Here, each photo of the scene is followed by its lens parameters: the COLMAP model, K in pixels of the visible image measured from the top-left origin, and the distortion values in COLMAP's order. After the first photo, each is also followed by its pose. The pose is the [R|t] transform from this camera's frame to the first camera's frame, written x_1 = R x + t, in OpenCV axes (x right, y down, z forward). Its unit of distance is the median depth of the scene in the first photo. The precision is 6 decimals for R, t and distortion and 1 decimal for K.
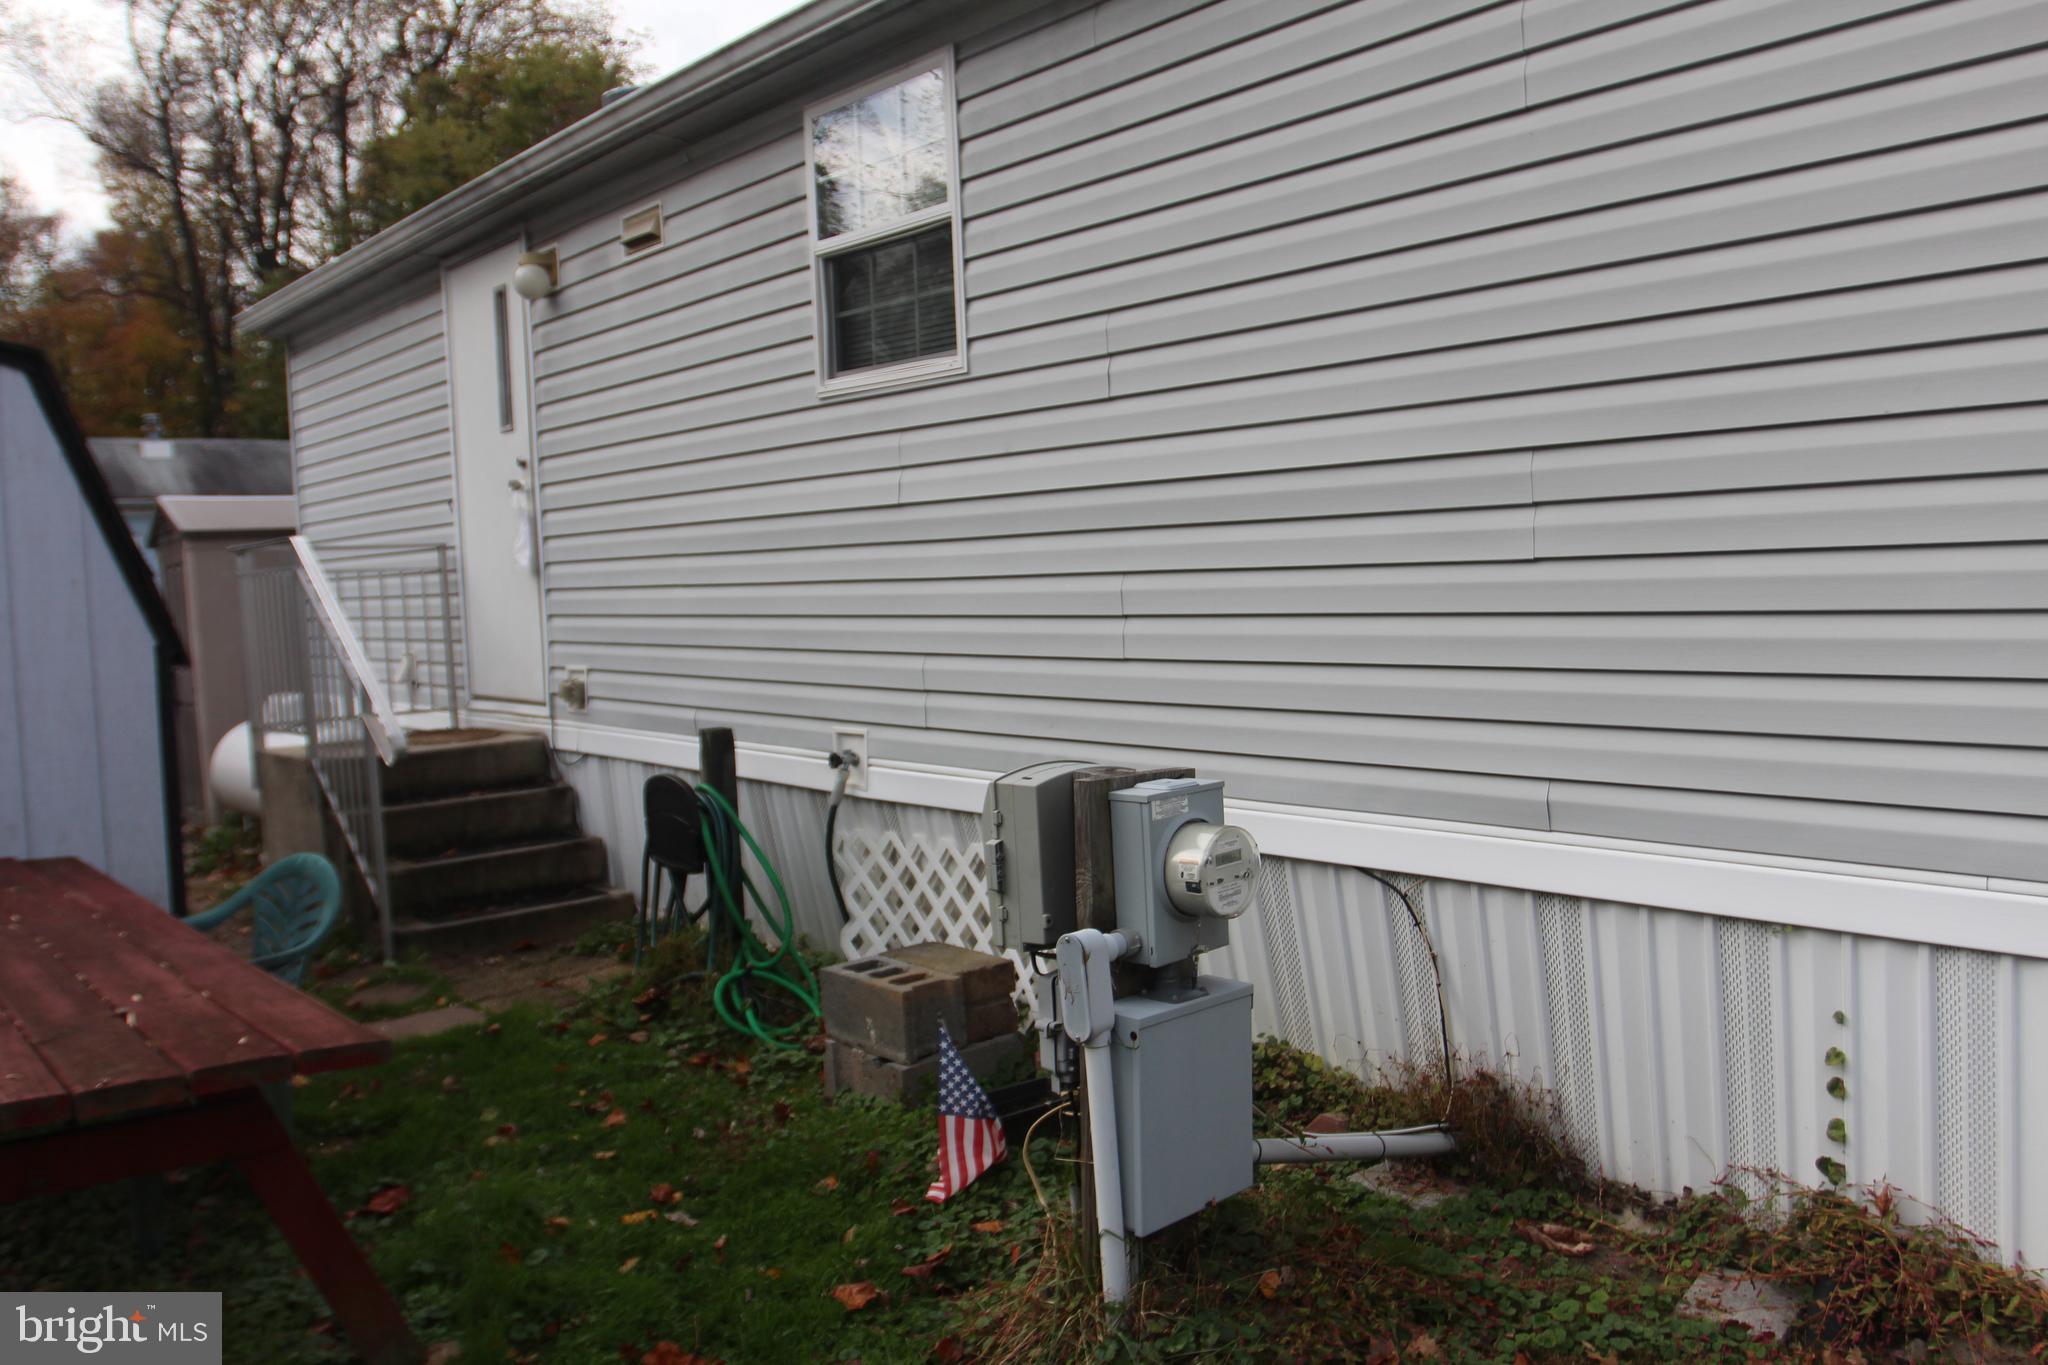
lens RADIAL K [[1579.3, 0, 1027.0], [0, 1579.3, 680.0], [0, 0, 1]] dist [-0.025608, 0.006176]
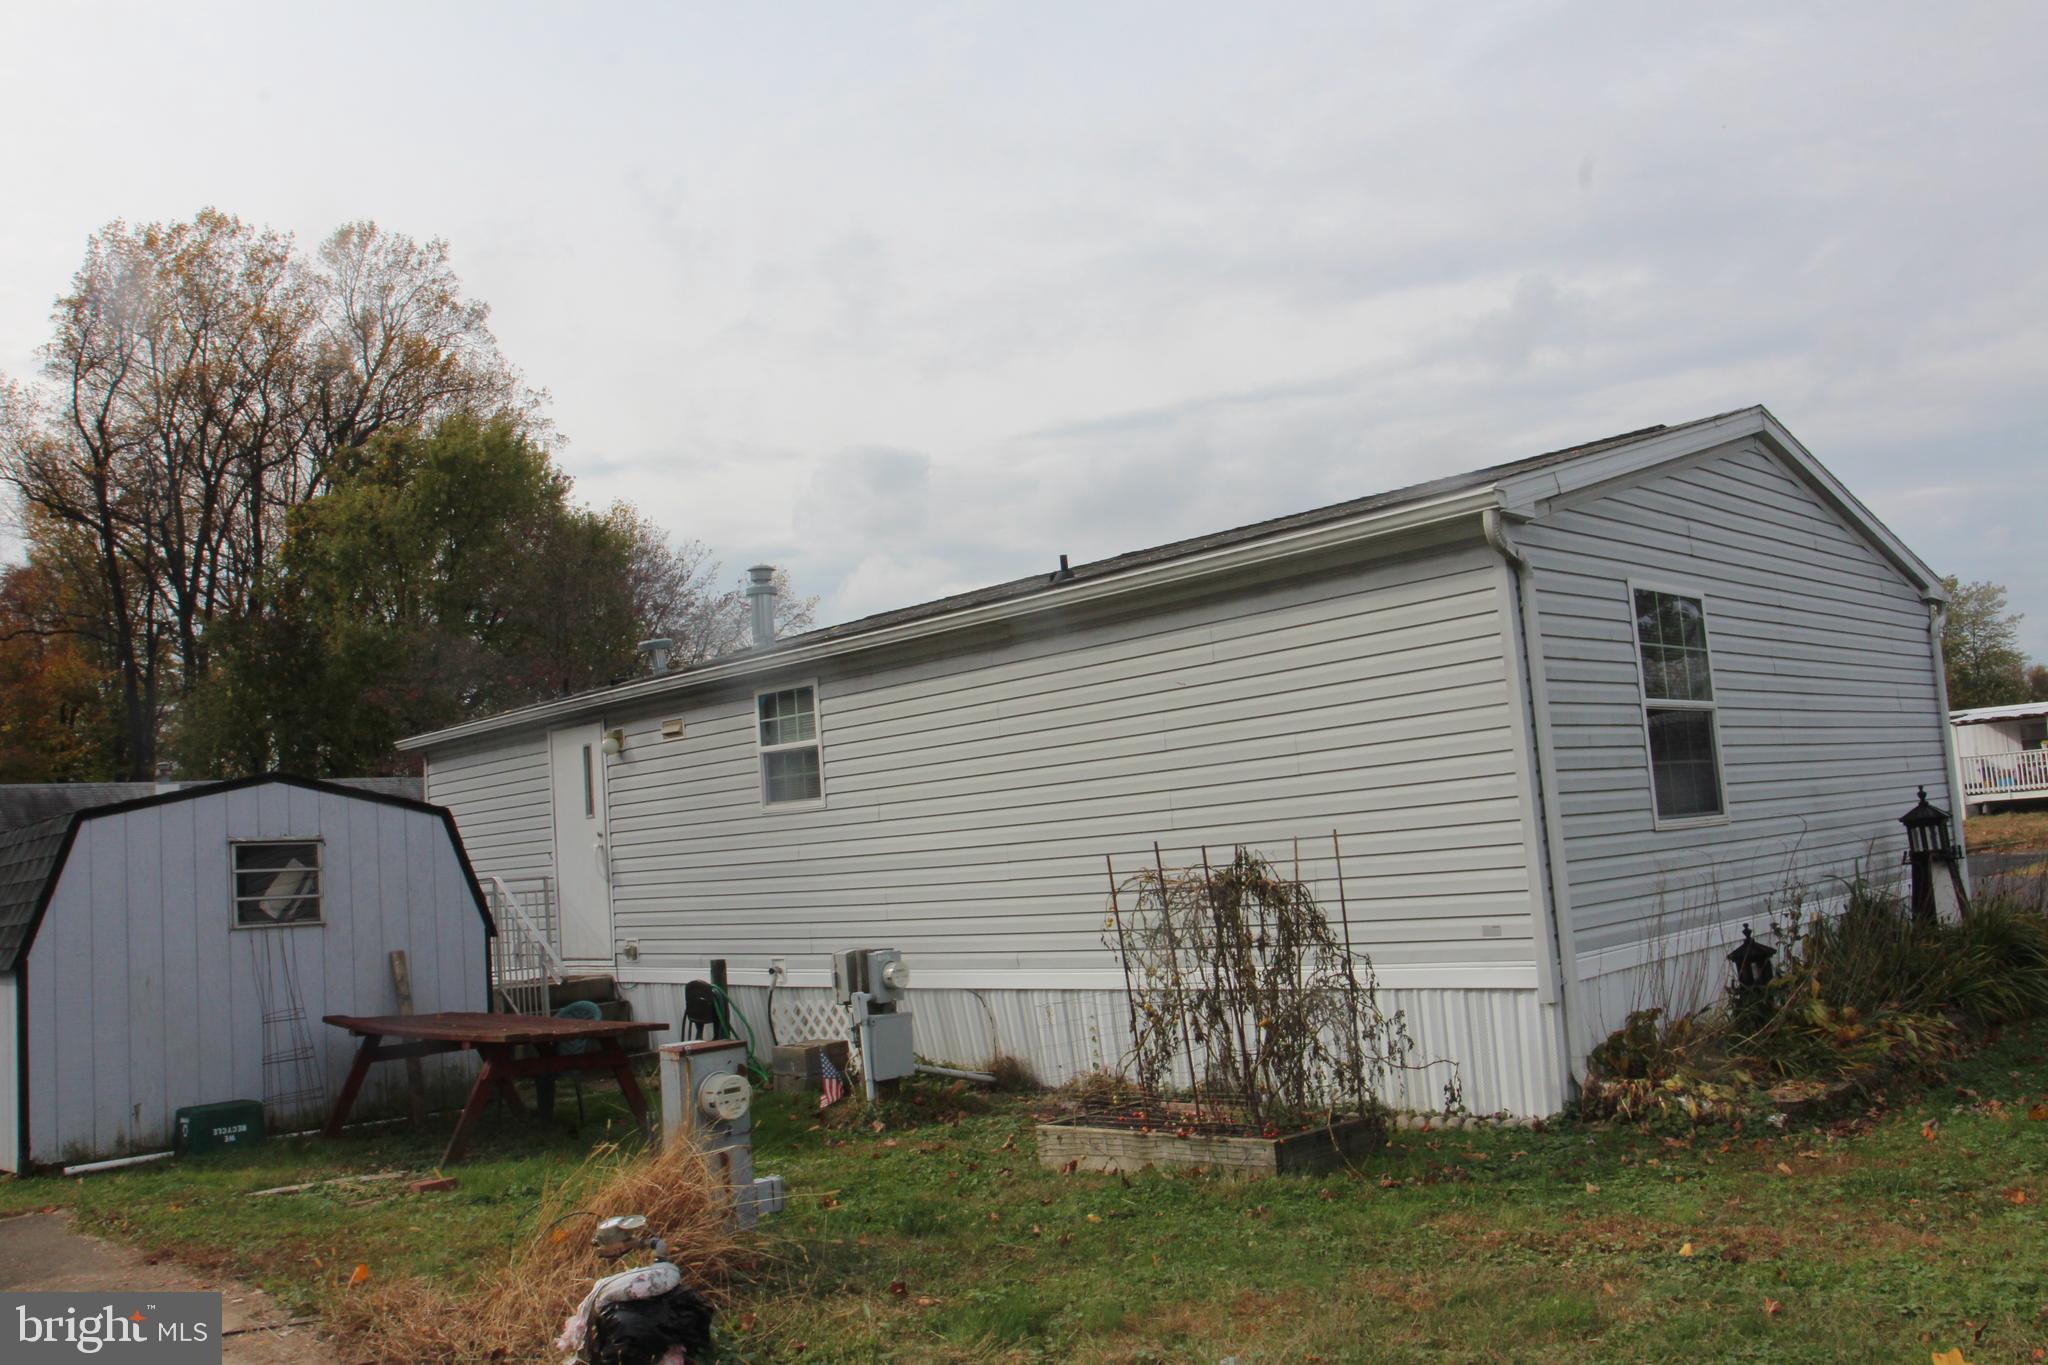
lens RADIAL K [[1579.3, 0, 1012.9], [0, 1579.3, 672.3], [0, 0, 1]] dist [-0.025608, 0.006176]
pose [[0.996891, -0.028317, 0.073525, 0.070800], [0.041362, 0.982339, -0.182482, 0.057004], [-0.067059, 0.184956, 0.980456, -1.334160]]
